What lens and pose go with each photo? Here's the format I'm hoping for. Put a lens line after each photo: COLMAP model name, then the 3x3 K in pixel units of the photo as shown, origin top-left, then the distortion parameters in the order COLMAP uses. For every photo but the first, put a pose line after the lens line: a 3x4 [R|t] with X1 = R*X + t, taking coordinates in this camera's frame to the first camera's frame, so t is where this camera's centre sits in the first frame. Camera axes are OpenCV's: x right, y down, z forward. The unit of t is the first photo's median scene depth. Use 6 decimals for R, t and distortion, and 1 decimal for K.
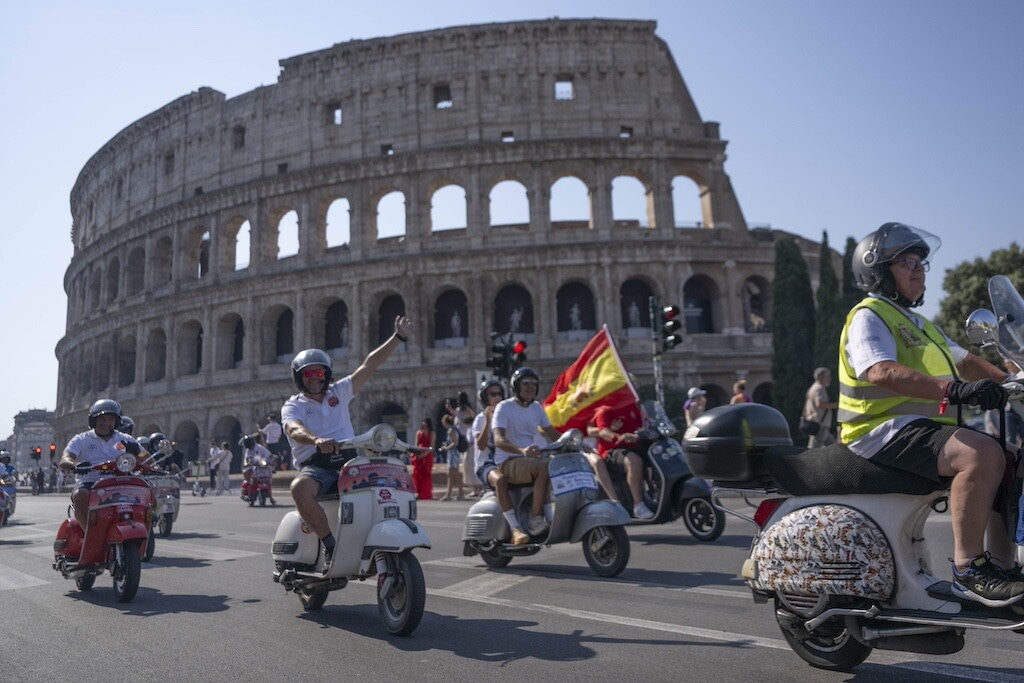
lens RADIAL K [[657.5, 0, 512.7], [0, 657.5, 316.6], [0, 0, 1]] dist [-0.001750, 0.000757]
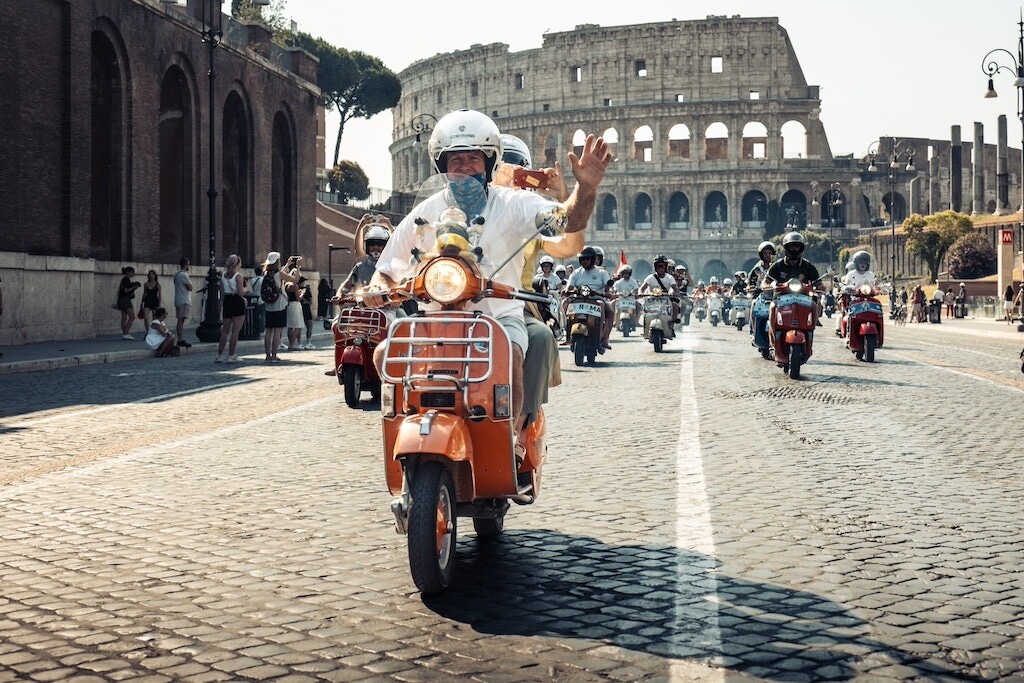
lens RADIAL K [[1814.4, 0, 512.0], [0, 1814.4, 341.5], [0, 0, 1]] dist [-0.196642, -0.003846]
pose [[0.932935, 0.063983, -0.354313, 1.173630], [0.026181, 0.969422, 0.243999, -0.762081], [0.359091, -0.236911, 0.902733, -3.151763]]
